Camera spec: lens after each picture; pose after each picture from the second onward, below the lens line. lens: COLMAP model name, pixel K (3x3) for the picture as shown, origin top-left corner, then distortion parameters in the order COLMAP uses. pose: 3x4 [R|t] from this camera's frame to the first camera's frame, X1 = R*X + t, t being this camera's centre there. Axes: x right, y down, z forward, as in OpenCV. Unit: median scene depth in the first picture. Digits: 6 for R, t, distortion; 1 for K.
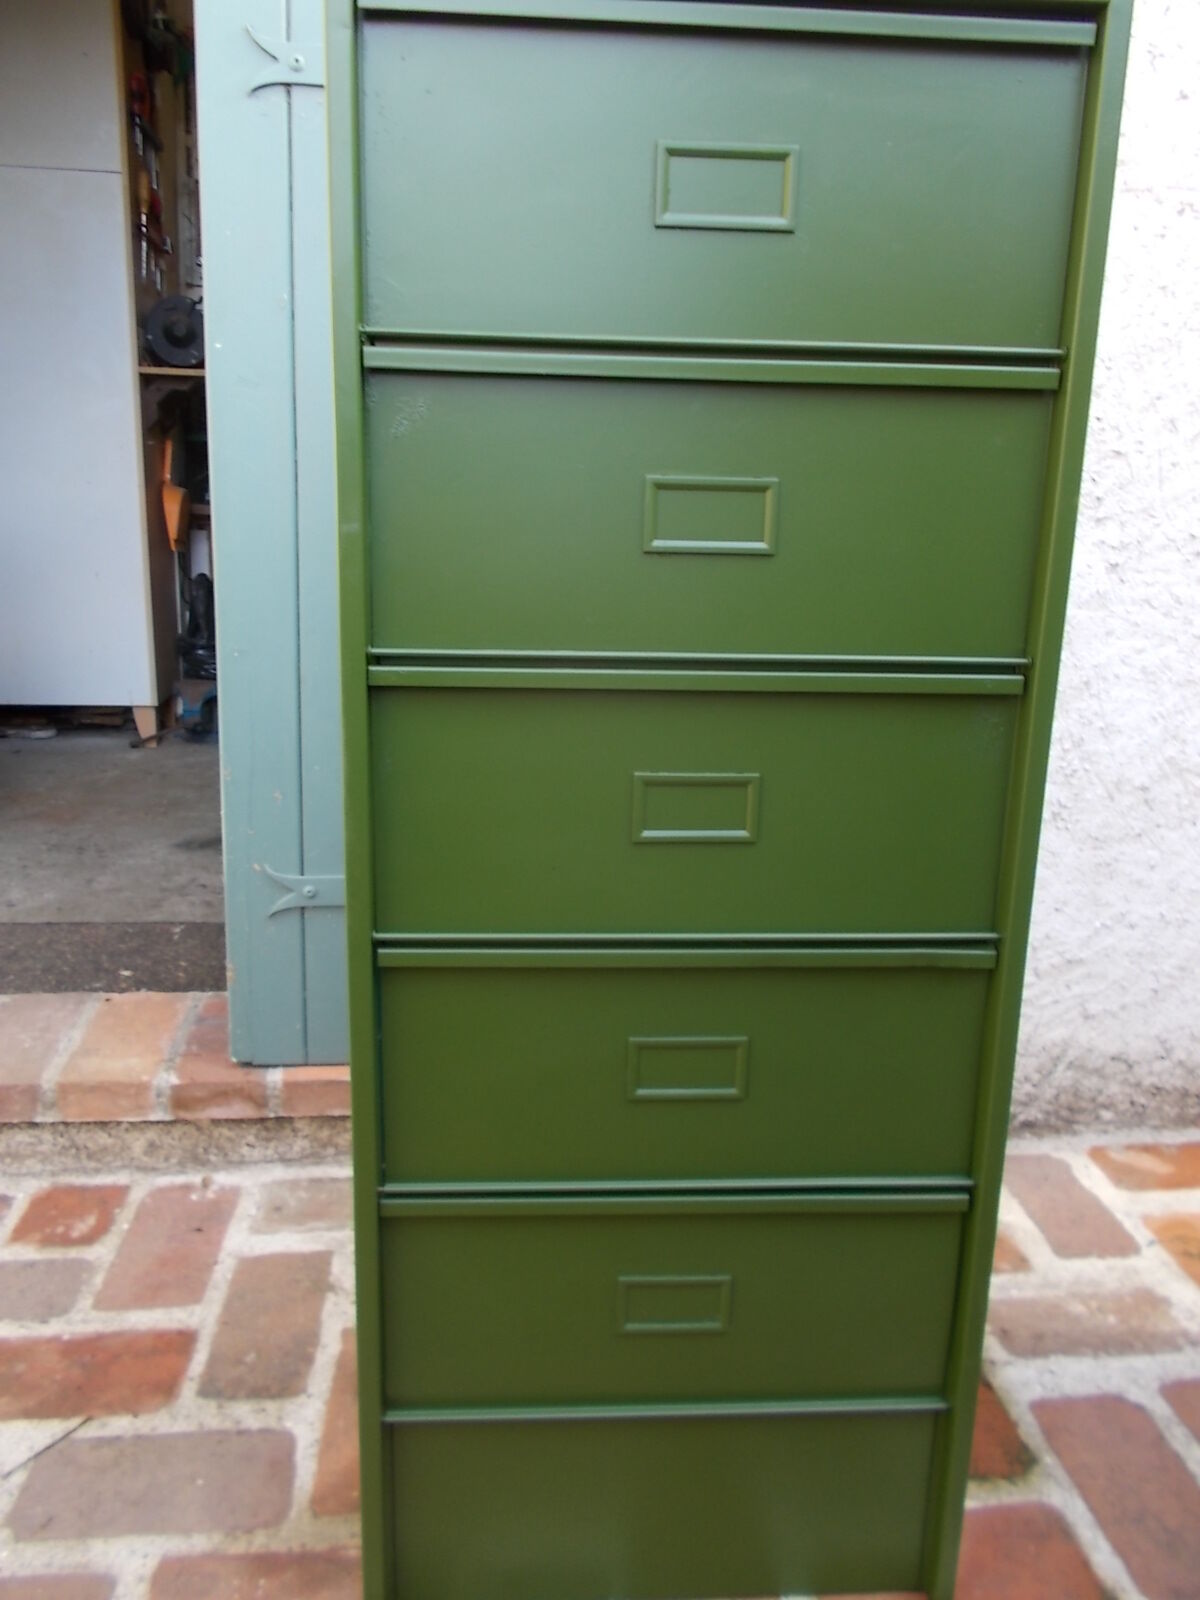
lens RADIAL K [[1217.9, 0, 612.0], [0, 1217.9, 796.9], [0, 0, 1]] dist [0.015523, -0.026533]
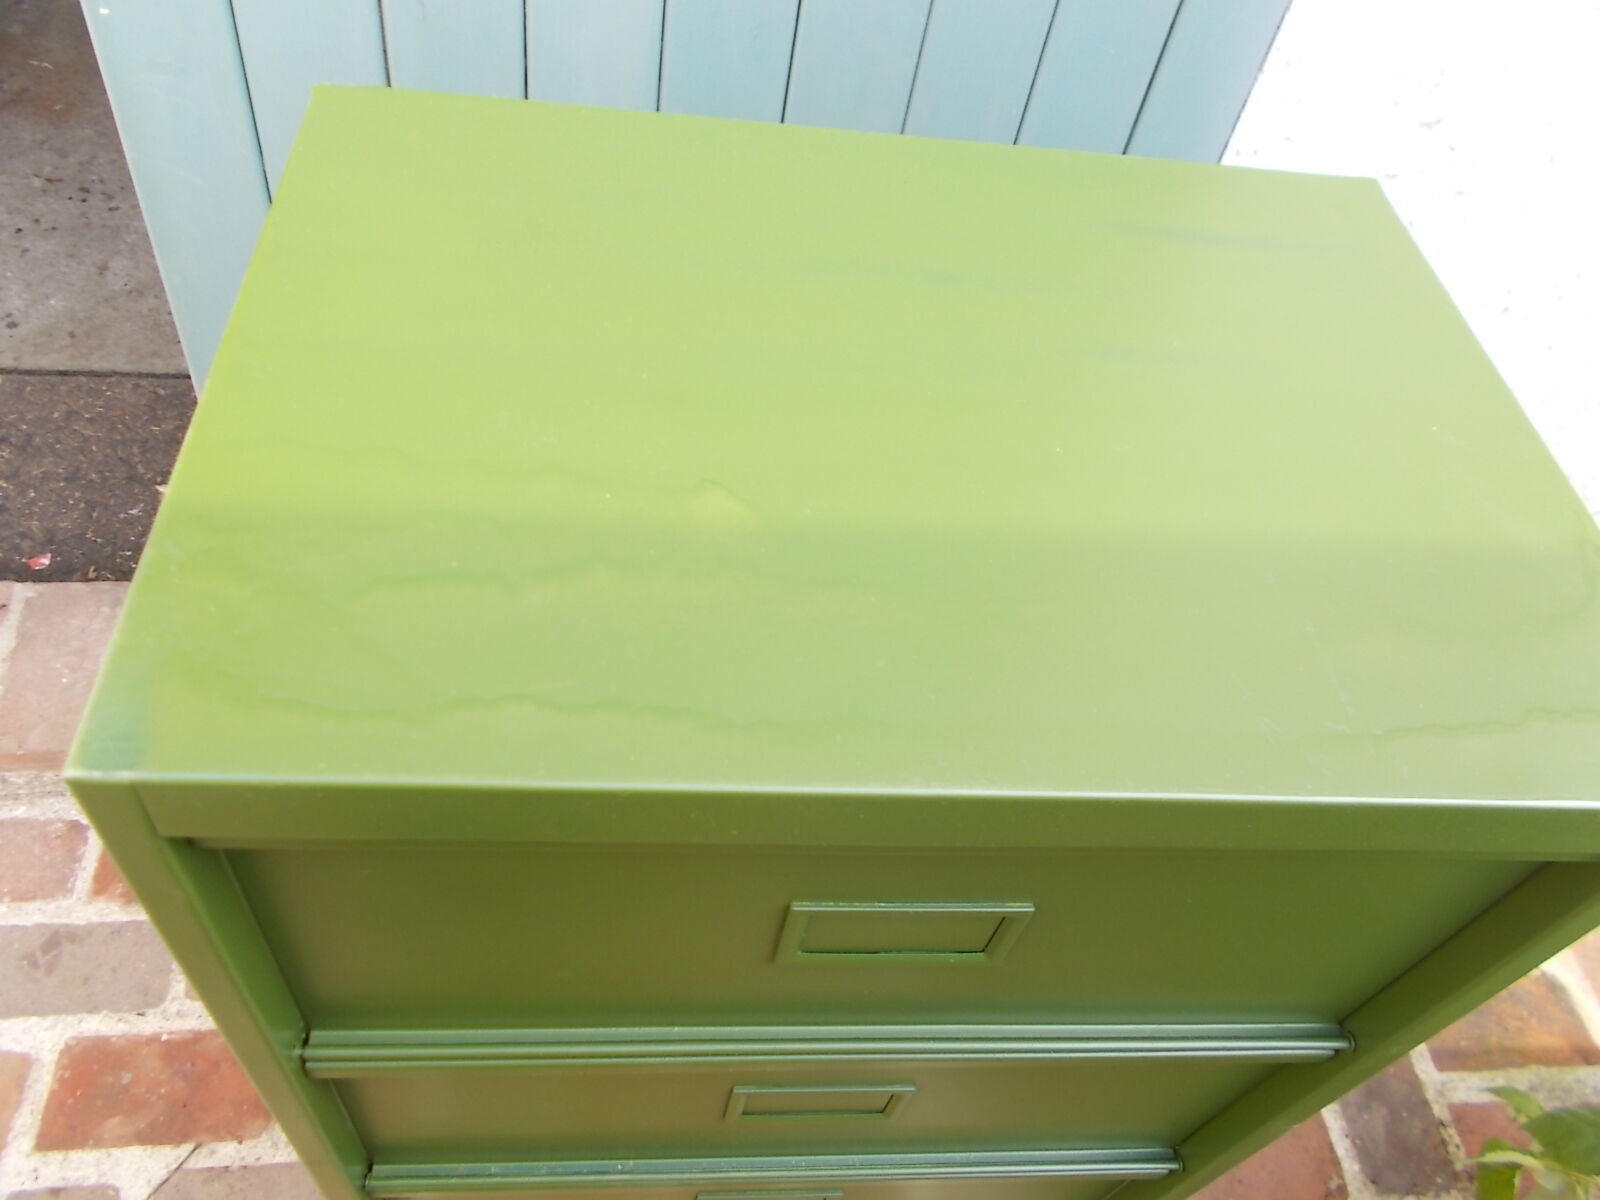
lens RADIAL K [[1217.9, 0, 784.3], [0, 1217.9, 603.6], [0, 0, 1]] dist [0.015523, -0.026533]
pose [[0.994267, 0.078064, 0.073065, -0.009121], [-0.106218, 0.799463, 0.591250, -0.460323], [-0.012257, -0.595621, 0.803172, 0.290875]]
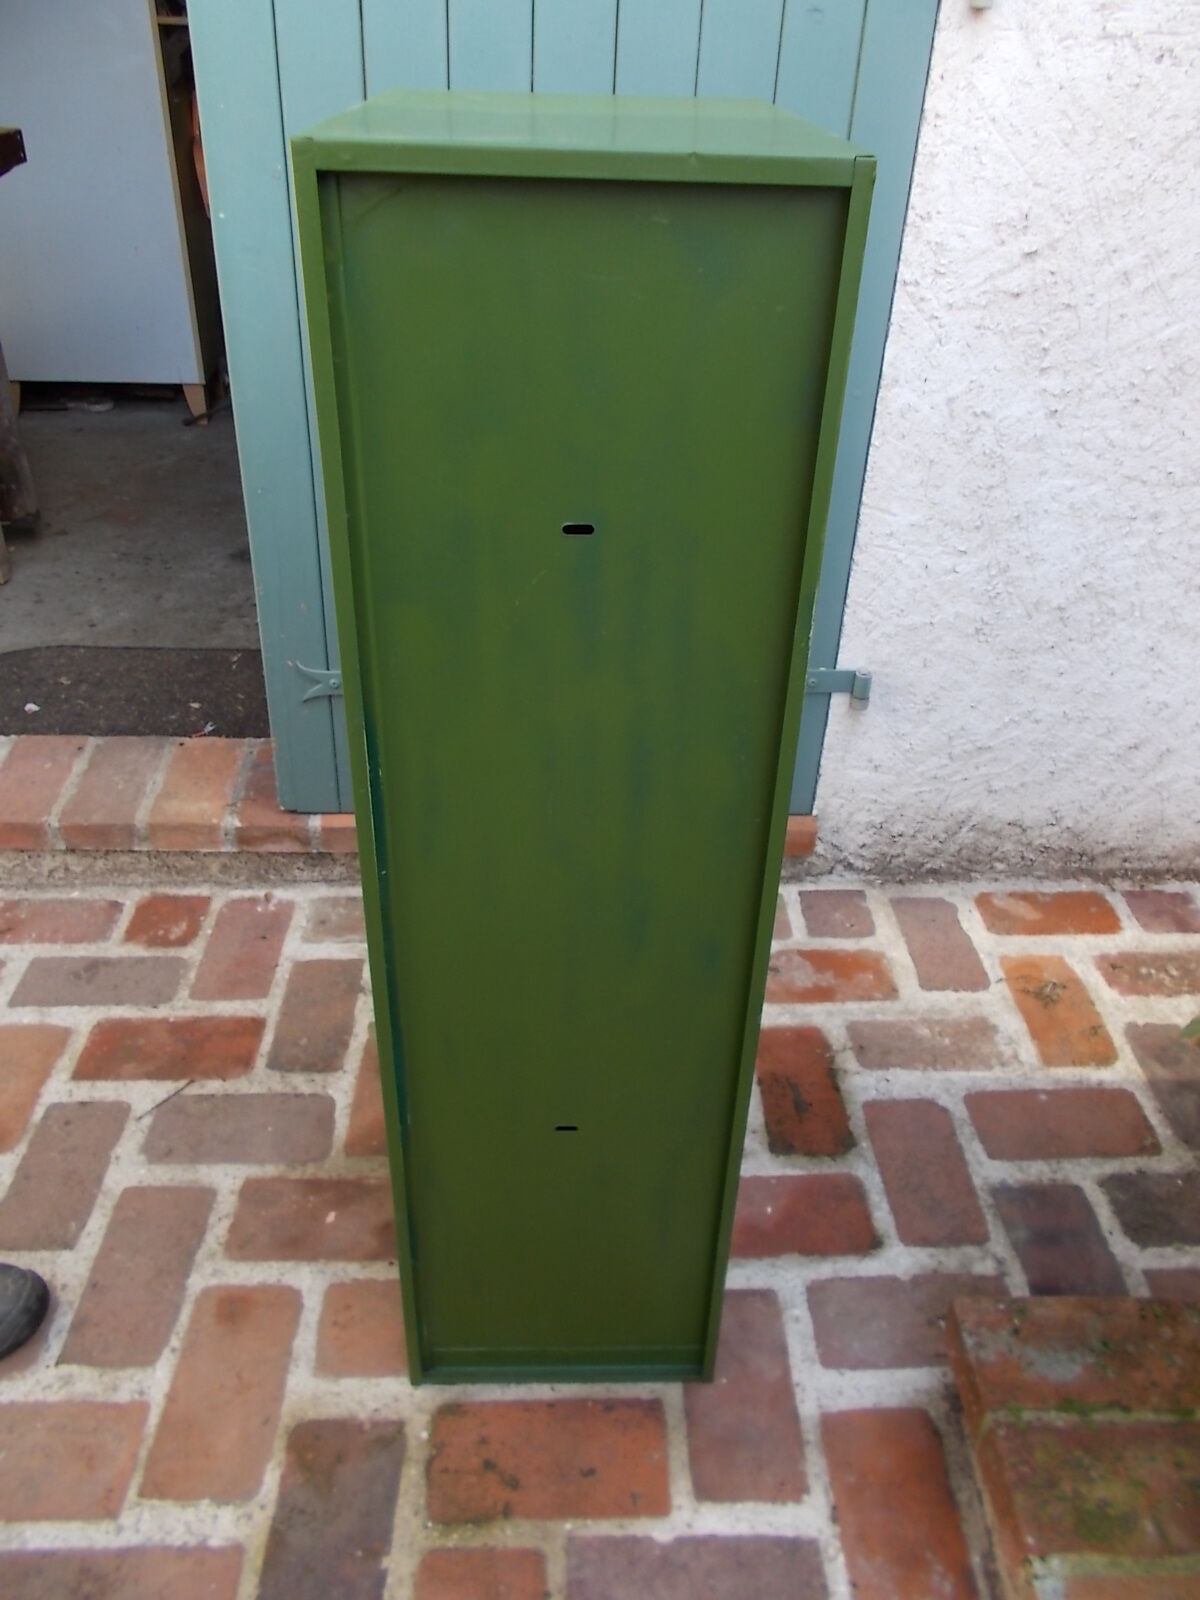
lens RADIAL K [[1217.9, 0, 610.9], [0, 1217.9, 797.0], [0, 0, 1]] dist [0.015523, -0.026533]
pose [[0.997736, 0.042310, -0.052266, 0.091567], [-0.023003, 0.945104, 0.325960, -0.212236], [0.063188, -0.324020, 0.943938, -0.158475]]
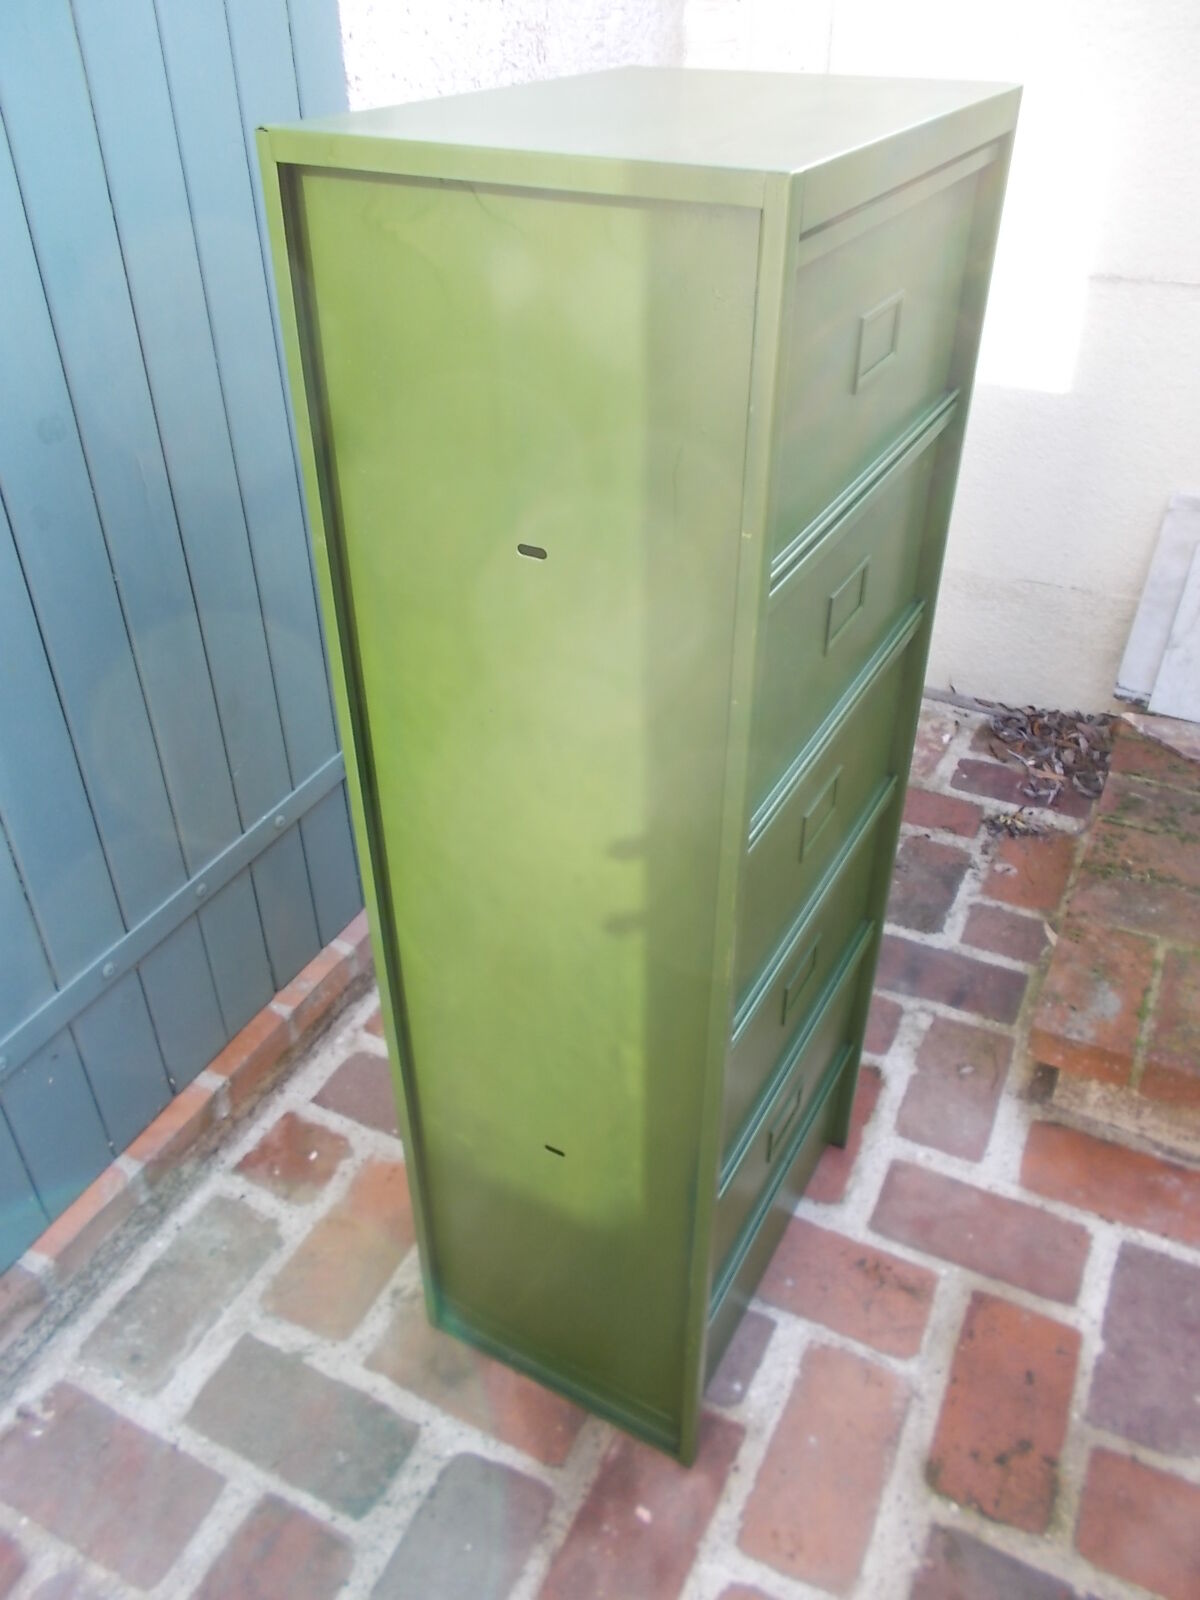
lens RADIAL K [[1217.9, 0, 621.8], [0, 1217.9, 790.2], [0, 0, 1]] dist [0.015523, -0.026533]
pose [[0.527224, -0.502828, 0.684981, -0.472087], [0.215691, 0.858910, 0.464490, -0.339204], [-0.821895, -0.097146, 0.561294, 0.248631]]
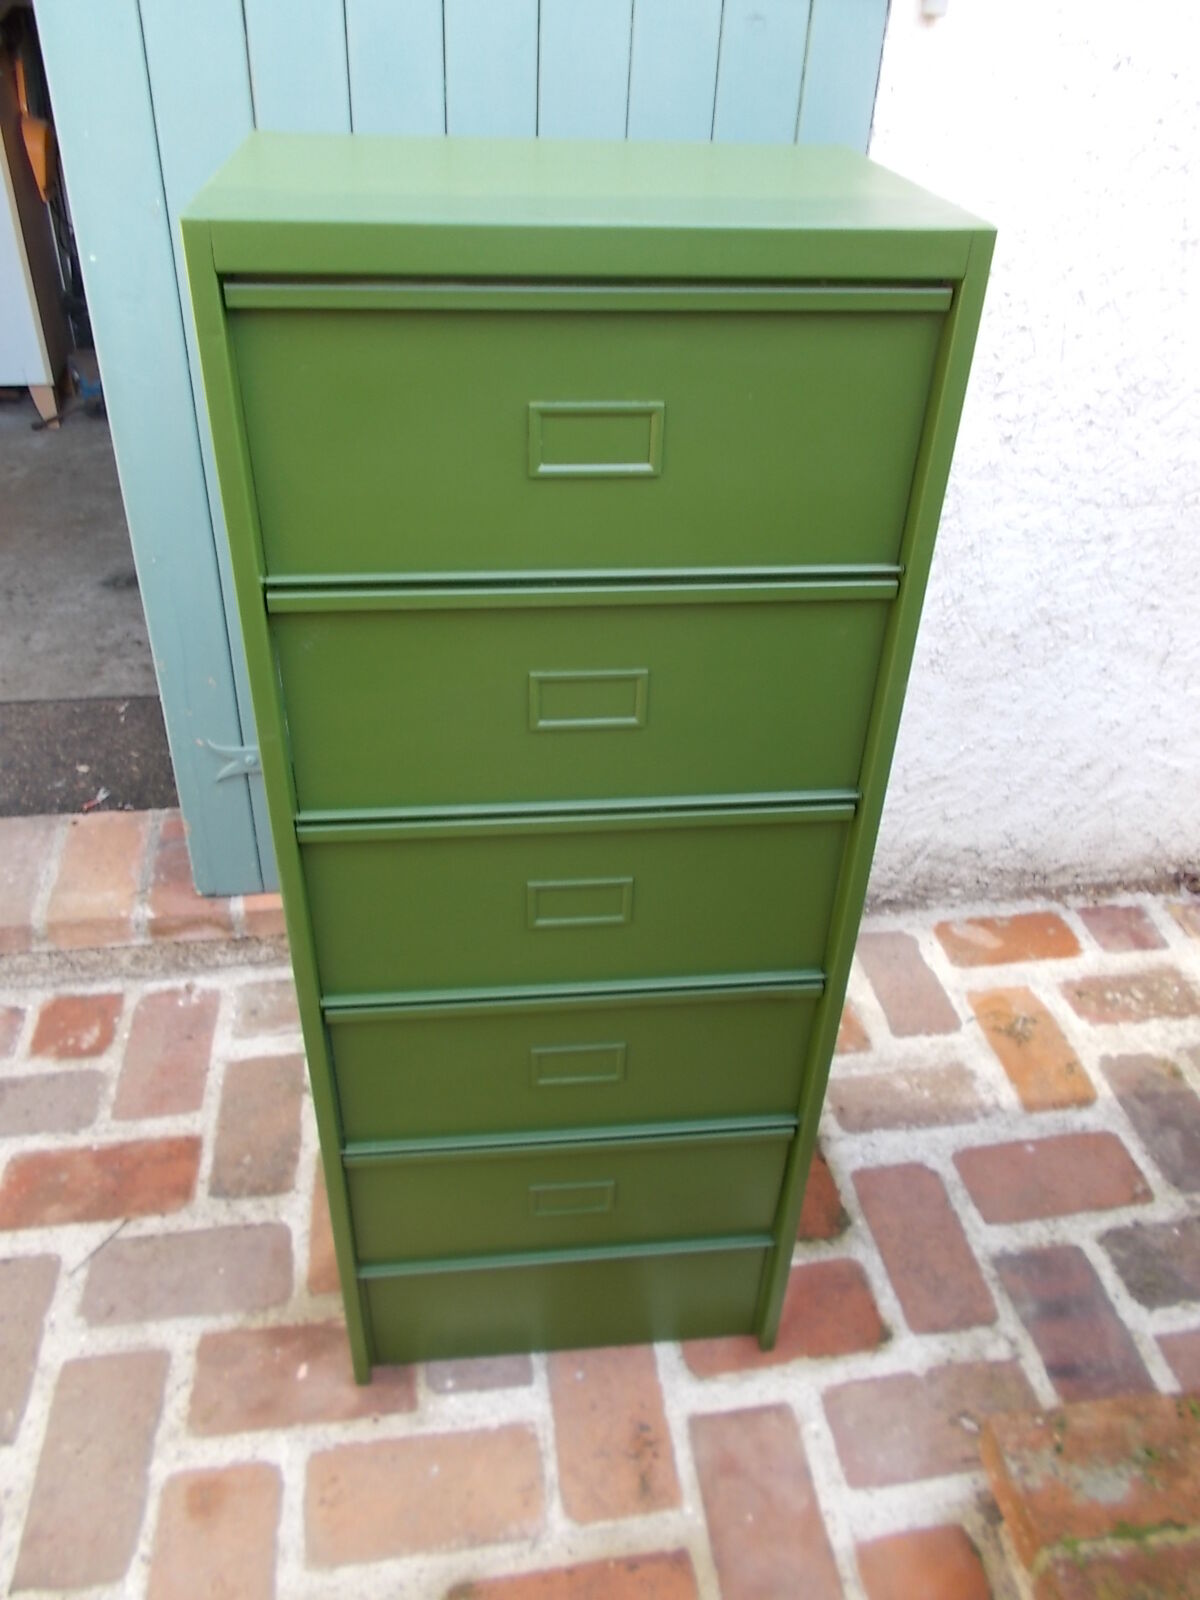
lens RADIAL K [[1217.9, 0, 612.7], [0, 1217.9, 795.3], [0, 0, 1]] dist [0.015523, -0.026533]
pose [[0.998697, -0.019629, 0.047110, 0.024402], [0.001326, 0.932747, 0.360530, -0.281906], [-0.051019, -0.359998, 0.931557, -0.050509]]
